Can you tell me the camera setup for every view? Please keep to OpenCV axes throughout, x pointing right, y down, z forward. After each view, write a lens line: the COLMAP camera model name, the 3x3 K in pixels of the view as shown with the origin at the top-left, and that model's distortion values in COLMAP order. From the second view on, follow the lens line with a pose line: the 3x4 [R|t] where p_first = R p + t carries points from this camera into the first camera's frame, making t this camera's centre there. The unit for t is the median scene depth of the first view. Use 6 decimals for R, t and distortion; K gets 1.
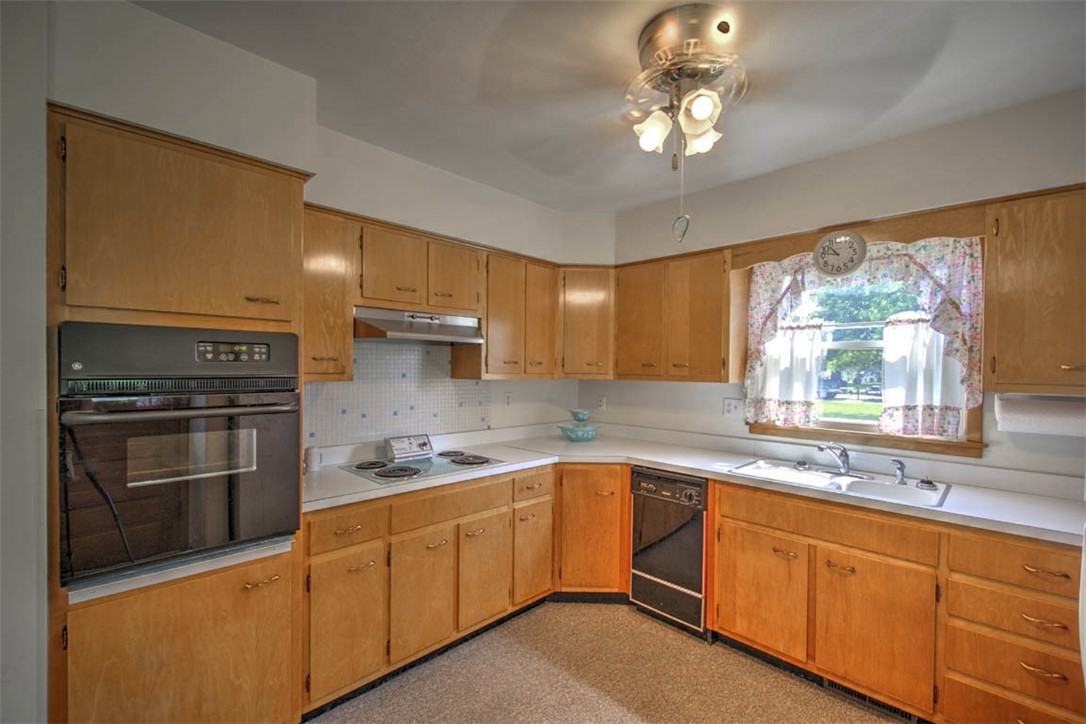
lens RADIAL K [[466.8, 0, 536.0], [0, 466.8, 372.5], [0, 0, 1]] dist [0.000921, -0.001404]
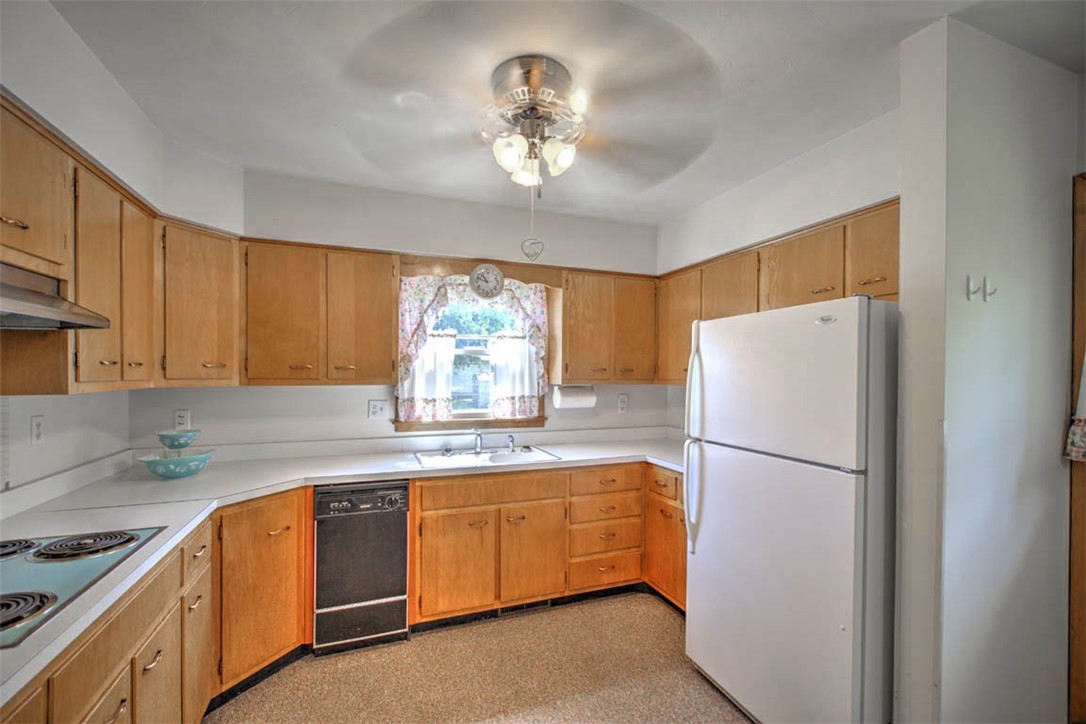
lens RADIAL K [[466.8, 0, 540.4], [0, 466.8, 377.2], [0, 0, 1]] dist [0.000921, -0.001404]
pose [[0.401100, -0.018065, 0.915856, -0.446844], [0.010324, 0.999831, 0.015200, -0.007681], [-0.915976, 0.003359, 0.401219, 0.326911]]
